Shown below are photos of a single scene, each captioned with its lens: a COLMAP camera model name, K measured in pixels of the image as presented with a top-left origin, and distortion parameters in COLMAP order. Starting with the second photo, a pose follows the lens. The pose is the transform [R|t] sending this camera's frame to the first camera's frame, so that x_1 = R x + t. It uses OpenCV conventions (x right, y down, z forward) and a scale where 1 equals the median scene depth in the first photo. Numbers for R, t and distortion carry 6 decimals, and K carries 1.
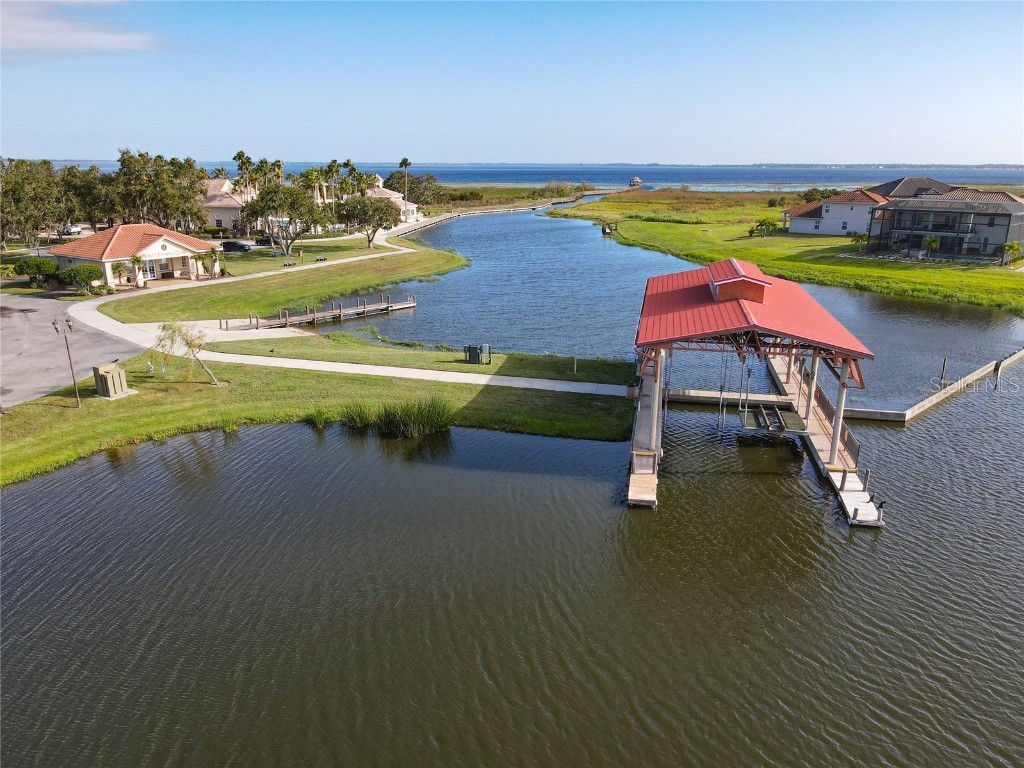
lens RADIAL K [[751.8, 0, 508.3], [0, 751.8, 387.2], [0, 0, 1]] dist [0.003529, 0.018786]
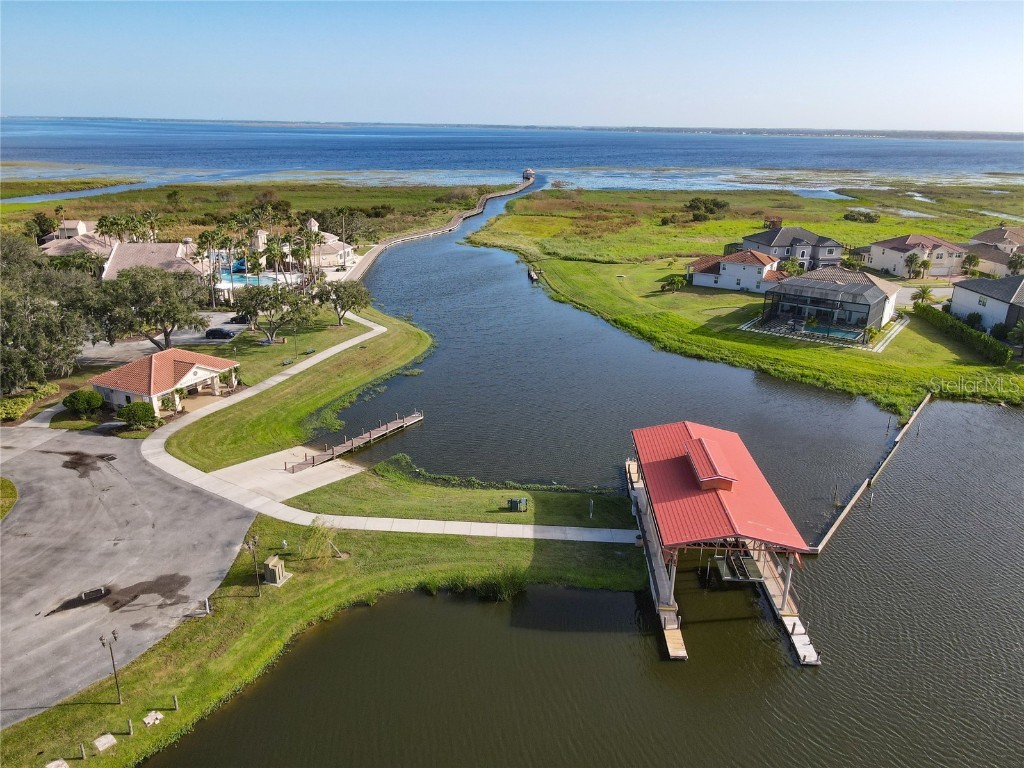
lens RADIAL K [[751.8, 0, 508.3], [0, 751.8, 387.2], [0, 0, 1]] dist [0.003529, 0.018786]
pose [[0.987875, -0.043268, 0.149099, -0.165665], [0.035752, 0.997969, 0.052723, -0.217174], [-0.151077, -0.046754, 0.987416, -0.212263]]
